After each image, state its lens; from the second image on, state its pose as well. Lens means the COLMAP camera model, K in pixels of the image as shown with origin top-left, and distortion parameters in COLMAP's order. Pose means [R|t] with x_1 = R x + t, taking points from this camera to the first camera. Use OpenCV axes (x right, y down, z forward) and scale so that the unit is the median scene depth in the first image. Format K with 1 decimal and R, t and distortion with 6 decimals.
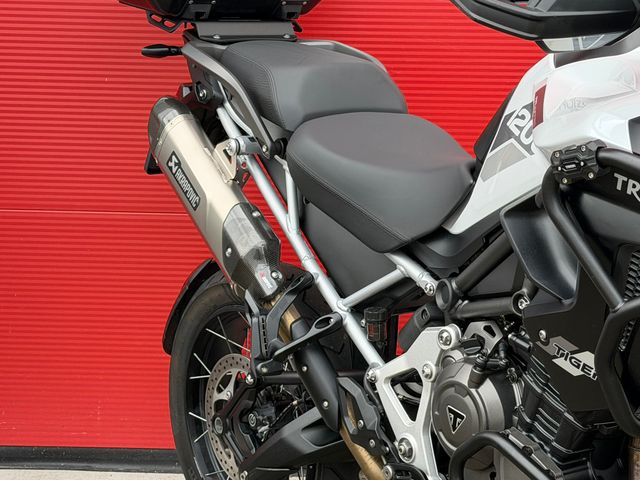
lens RADIAL K [[1420.8, 0, 320.0], [0, 1420.8, 240.0], [0, 0, 1]] dist [0.146473, 0.129727]
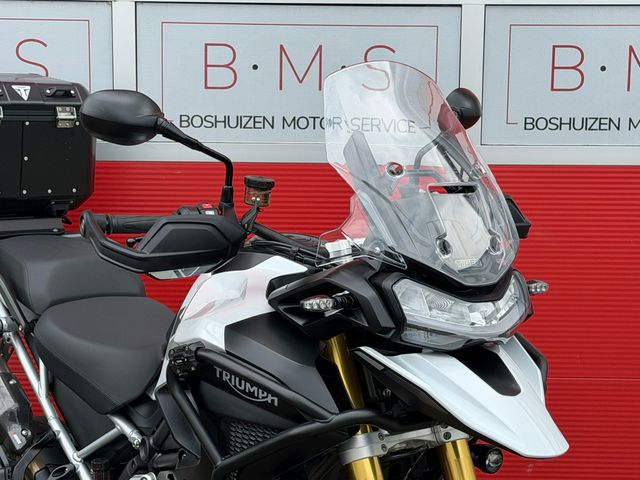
lens RADIAL K [[1415.5, 0, 318.1], [0, 1415.5, 247.6], [0, 0, 1]] dist [0.096919, 0.701496]
pose [[0.998896, -0.011104, 0.045645, 0.178836], [0.014567, 0.996982, -0.076255, -0.039572], [-0.044660, 0.076836, 0.996043, -0.266658]]
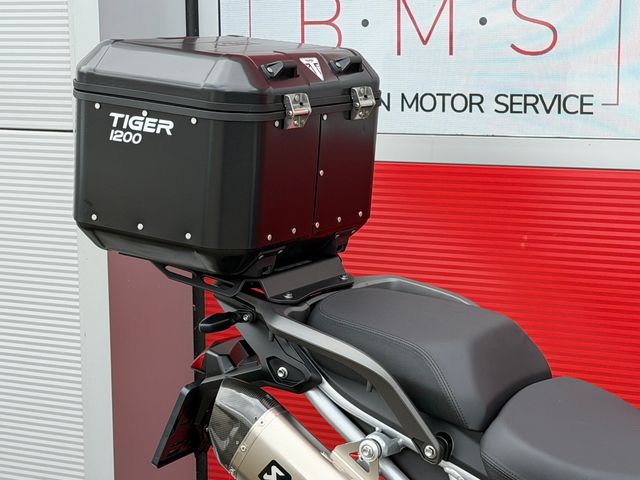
lens RADIAL K [[1415.5, 0, 318.1], [0, 1415.5, 247.6], [0, 0, 1]] dist [0.096919, 0.701496]
pose [[0.921594, -0.100281, 0.374977, -0.405183], [0.108034, 0.994147, 0.000350, -0.198368], [-0.372818, 0.040188, 0.927034, 0.342598]]
